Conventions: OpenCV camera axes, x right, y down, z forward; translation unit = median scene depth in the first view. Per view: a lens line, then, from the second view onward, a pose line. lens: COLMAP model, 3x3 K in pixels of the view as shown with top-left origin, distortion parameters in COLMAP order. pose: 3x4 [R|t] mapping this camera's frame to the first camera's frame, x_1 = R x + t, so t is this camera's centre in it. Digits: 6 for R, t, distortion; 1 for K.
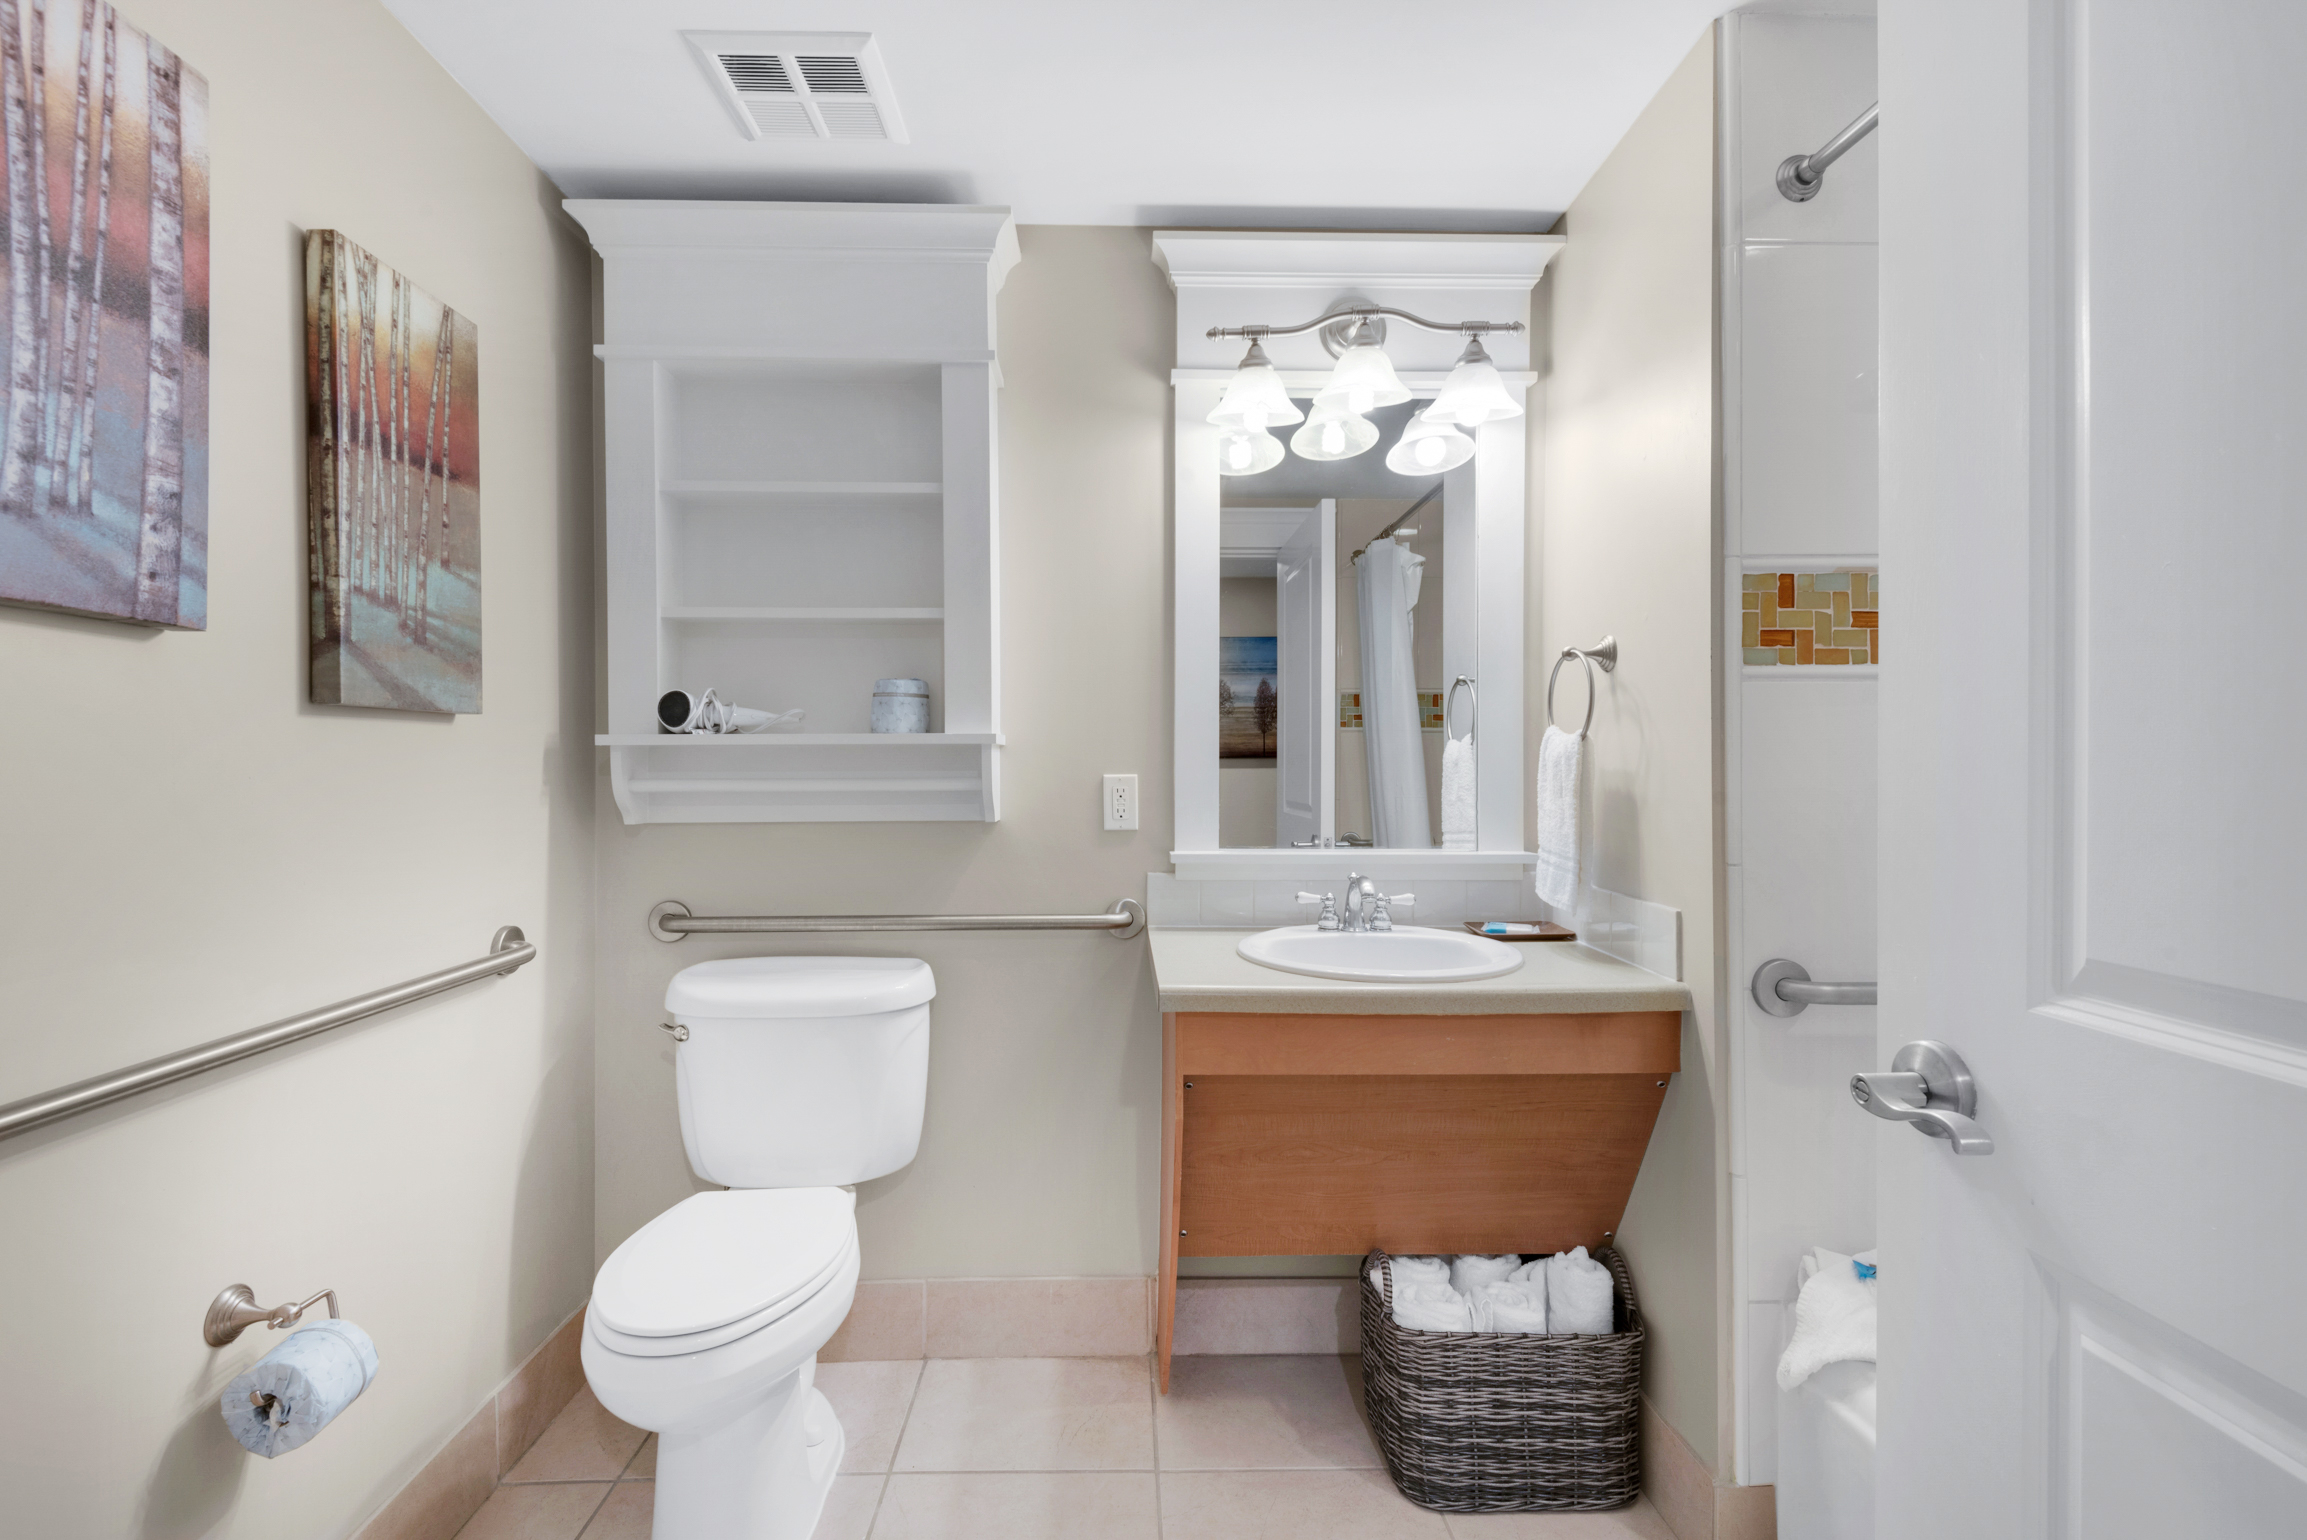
lens RADIAL K [[1092.7, 0, 1153.5], [0, 1092.7, 770.0], [0, 0, 1]] dist [0.000540, -0.000309]
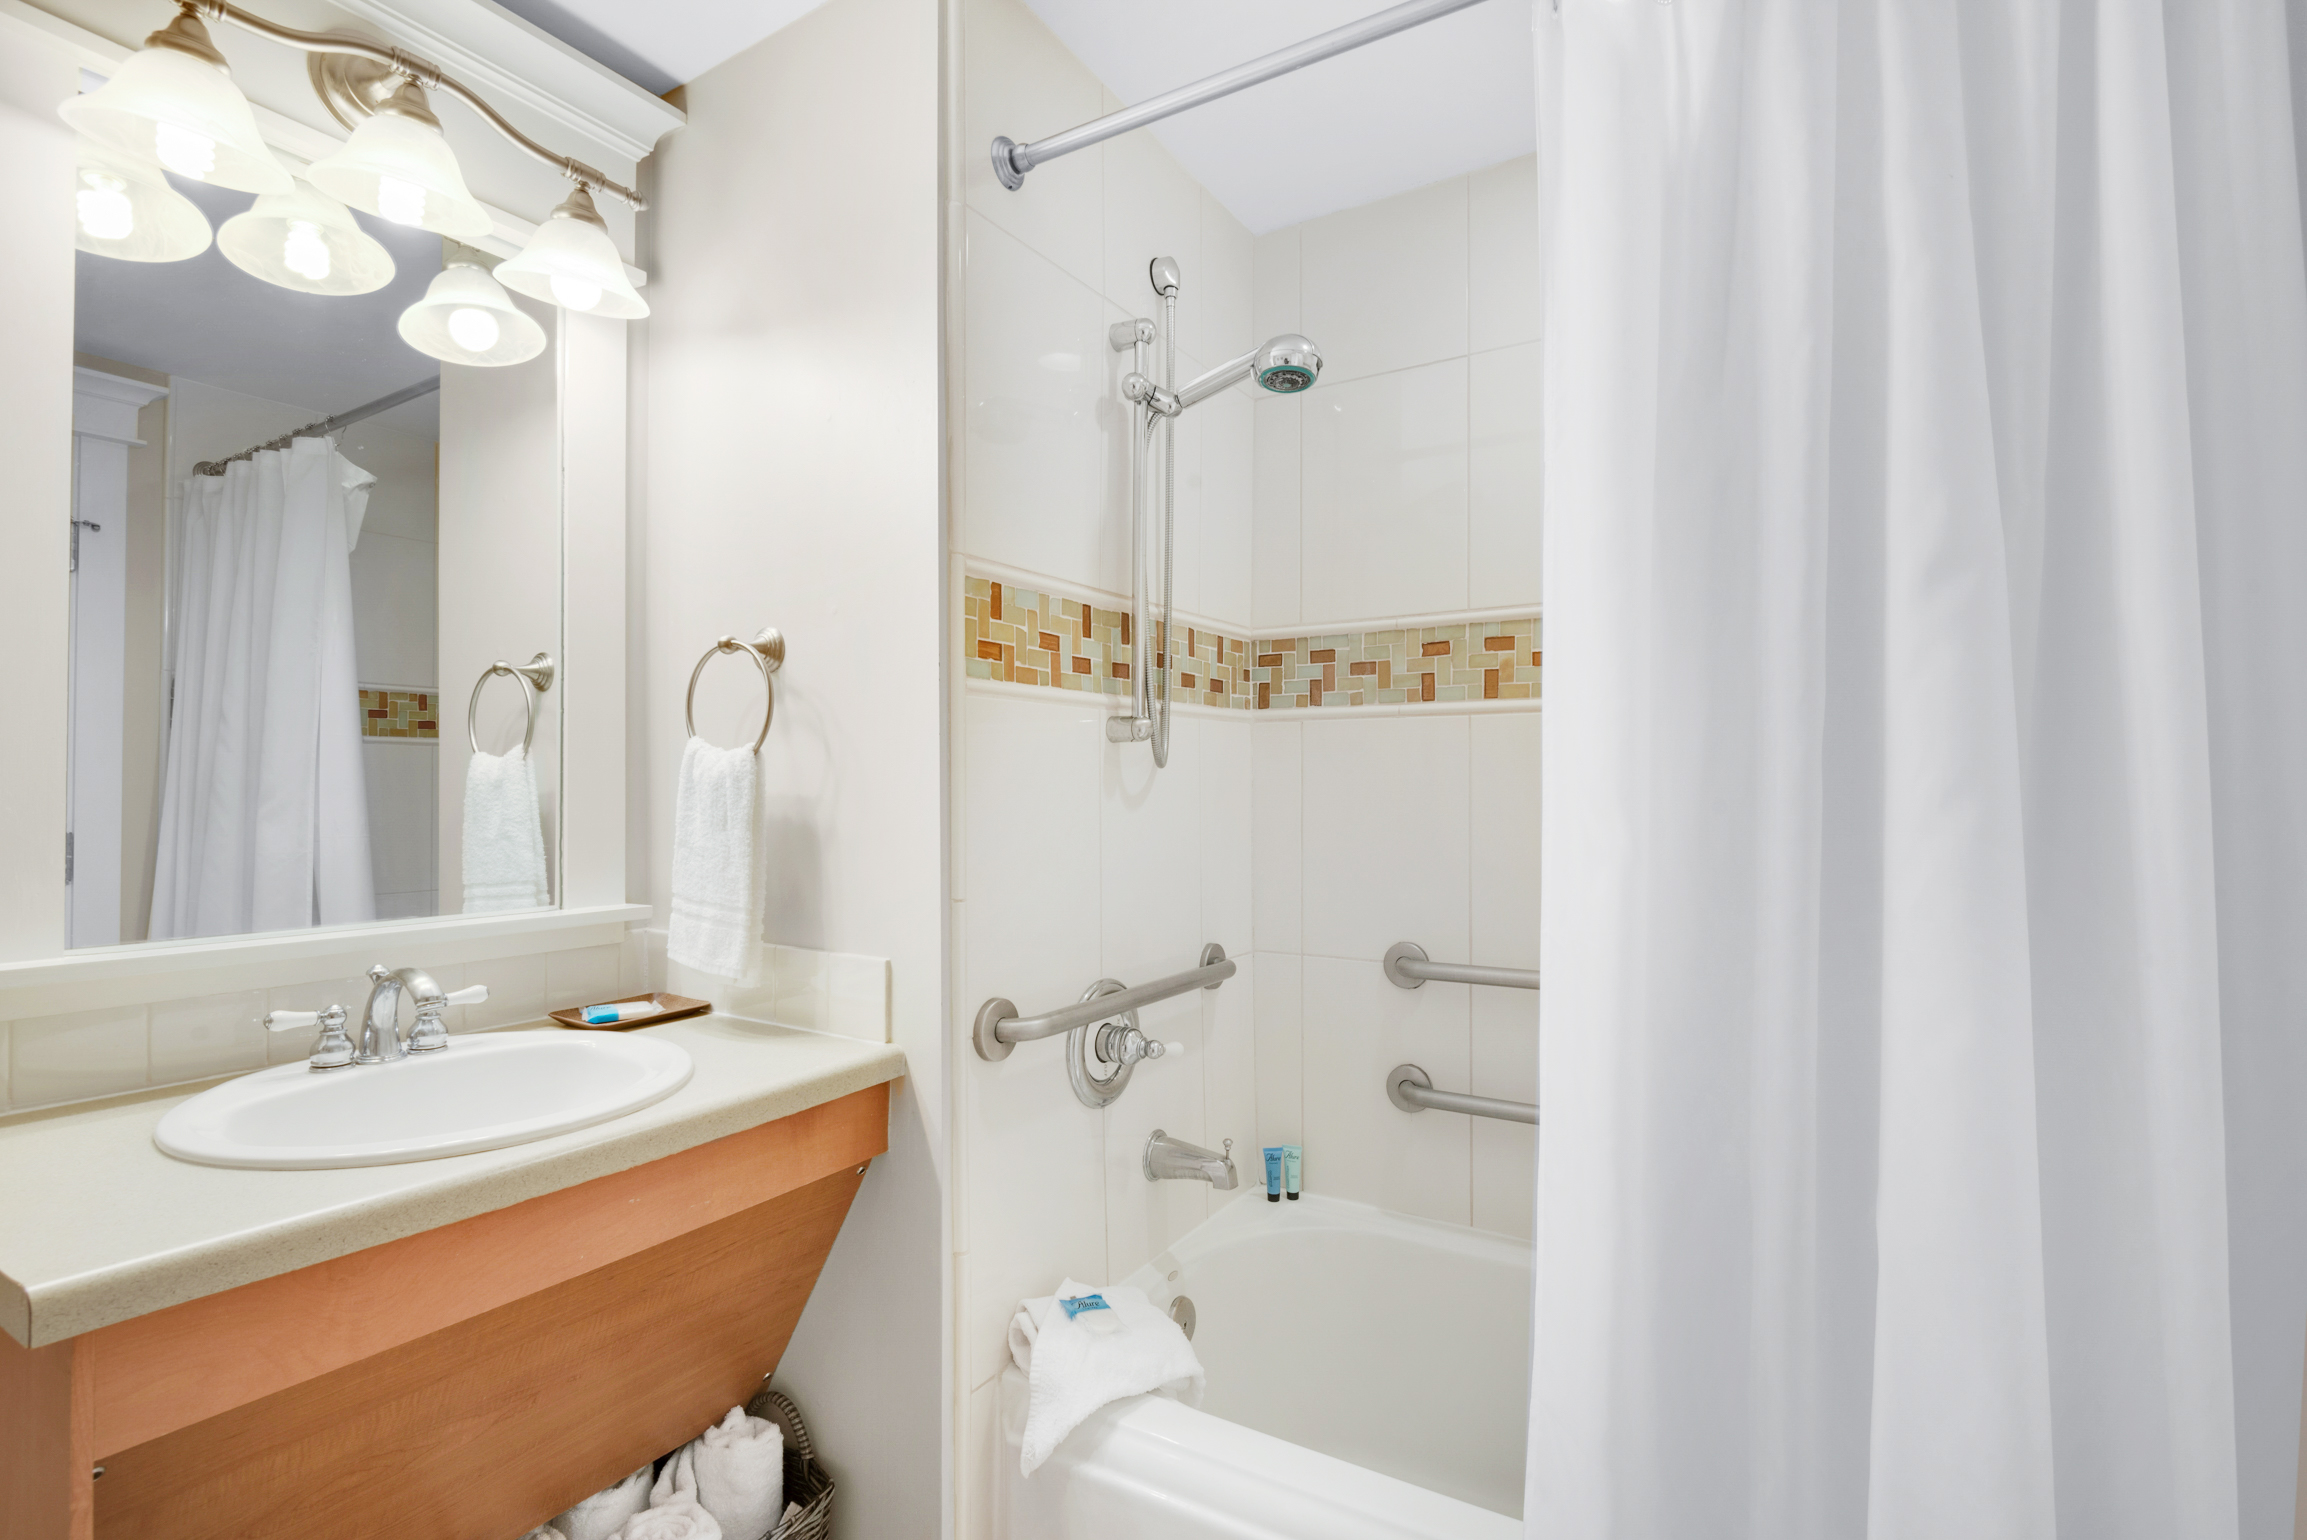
lens RADIAL K [[1080.6, 0, 1156.8], [0, 1080.6, 775.6], [0, 0, 1]] dist [0.019717, -0.014788]
pose [[0.540315, 0.008911, 0.841415, -0.102813], [0.003833, 0.999907, -0.013051, -0.002303], [-0.841454, 0.010277, 0.540231, 0.330945]]
